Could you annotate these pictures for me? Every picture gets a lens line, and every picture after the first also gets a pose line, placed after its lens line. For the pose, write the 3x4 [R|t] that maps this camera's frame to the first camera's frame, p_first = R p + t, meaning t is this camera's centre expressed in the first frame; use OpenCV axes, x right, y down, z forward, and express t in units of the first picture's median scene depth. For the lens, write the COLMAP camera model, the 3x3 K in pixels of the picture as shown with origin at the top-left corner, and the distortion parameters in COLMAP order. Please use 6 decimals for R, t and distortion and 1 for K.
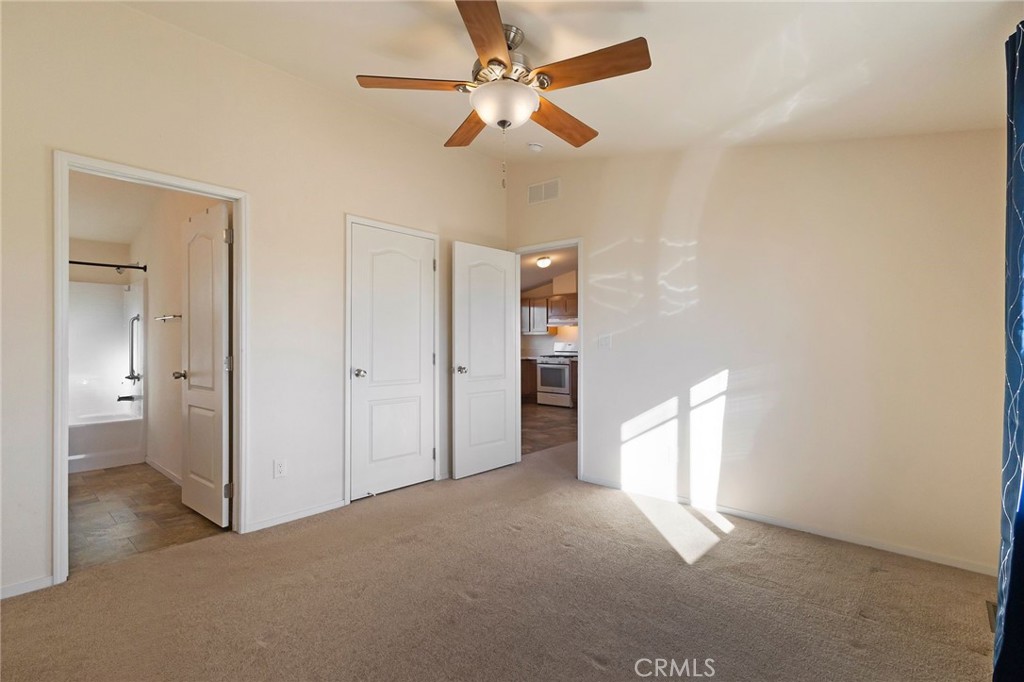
lens RADIAL K [[477.3, 0, 512.0], [0, 477.3, 341.0], [0, 0, 1]] dist [0.006996, -0.000055]
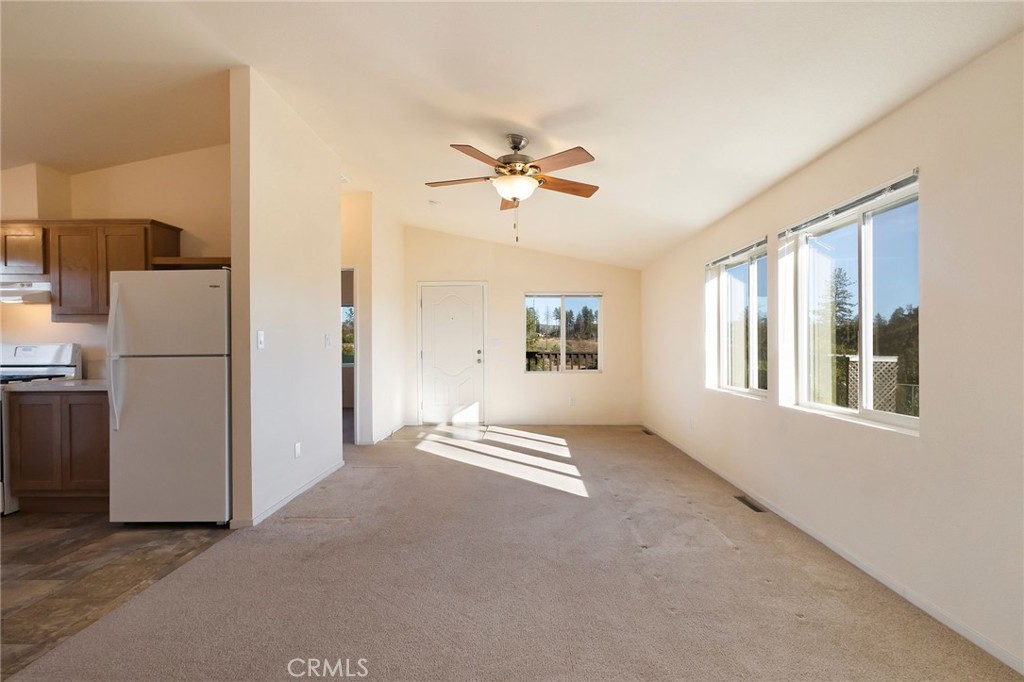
lens RADIAL K [[489.3, 0, 519.5], [0, 489.3, 345.0], [0, 0, 1]] dist [0.012162, -0.000427]
pose [[0.757565, -0.003830, 0.652748, 0.164028], [0.003571, 0.999992, 0.001723, 0.005254], [-0.652750, 0.001026, 0.757573, 0.405494]]
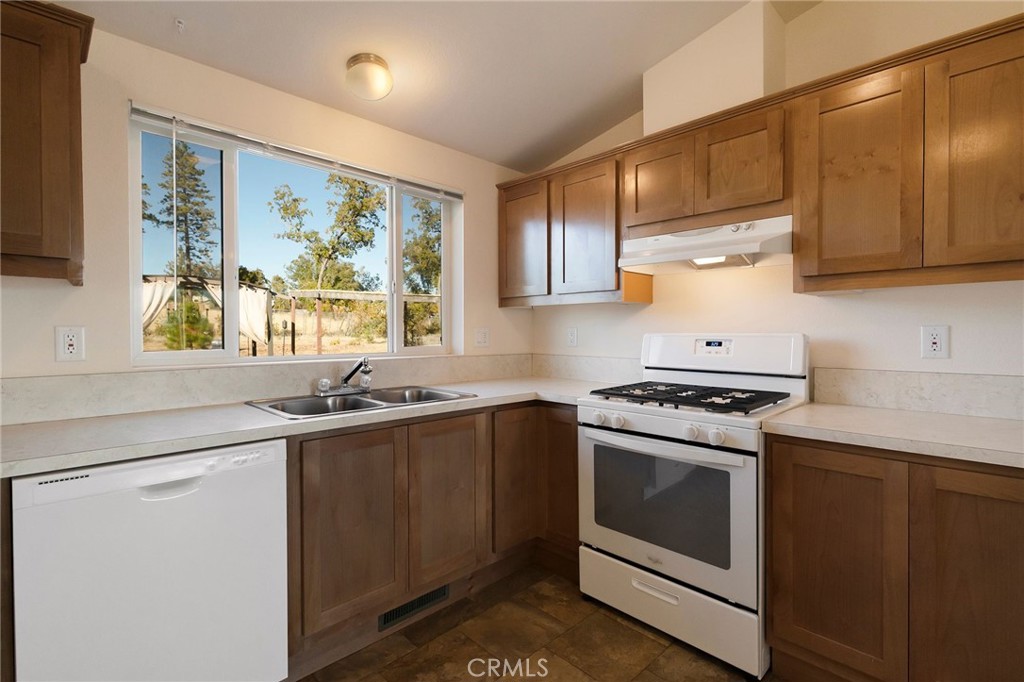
lens RADIAL K [[467.1, 0, 509.3], [0, 467.1, 338.9], [0, 0, 1]] dist [0.005113, 0.000316]
pose [[0.998123, 0.001927, -0.061219, 0.032056], [-0.000920, 0.999864, 0.016475, 0.002050], [0.061242, -0.016387, 0.997988, 0.757707]]
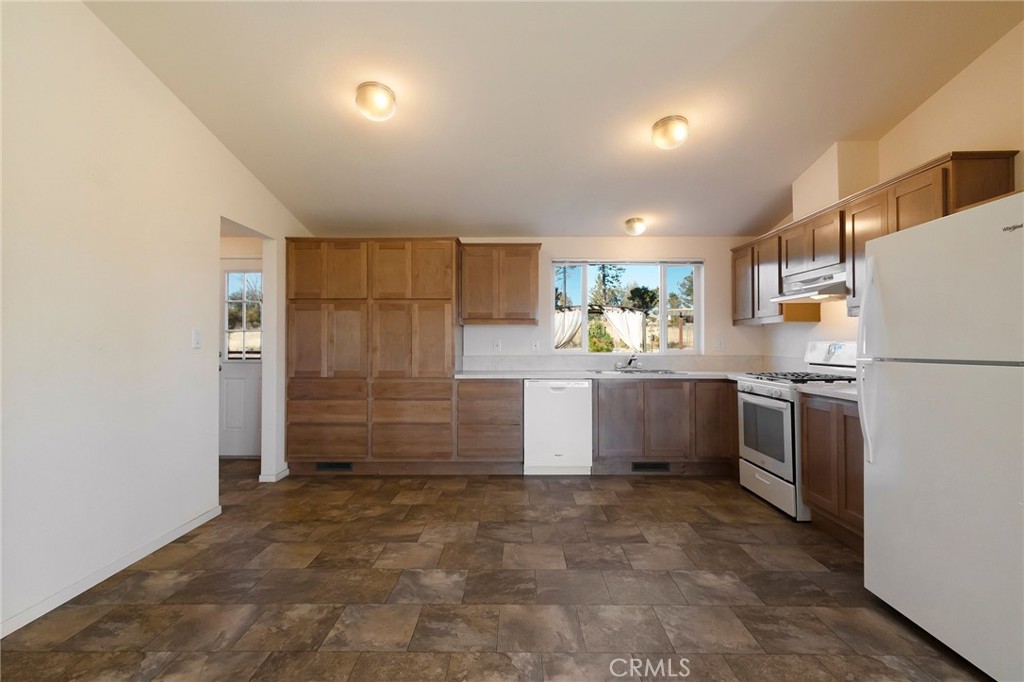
lens RADIAL K [[477.3, 0, 512.0], [0, 477.3, 341.0], [0, 0, 1]] dist [0.006996, -0.000055]
pose [[0.654318, -0.004736, -0.756205, 0.239143], [0.000428, 0.999983, -0.005893, 0.005067], [0.756220, 0.003532, 0.654308, 0.558186]]
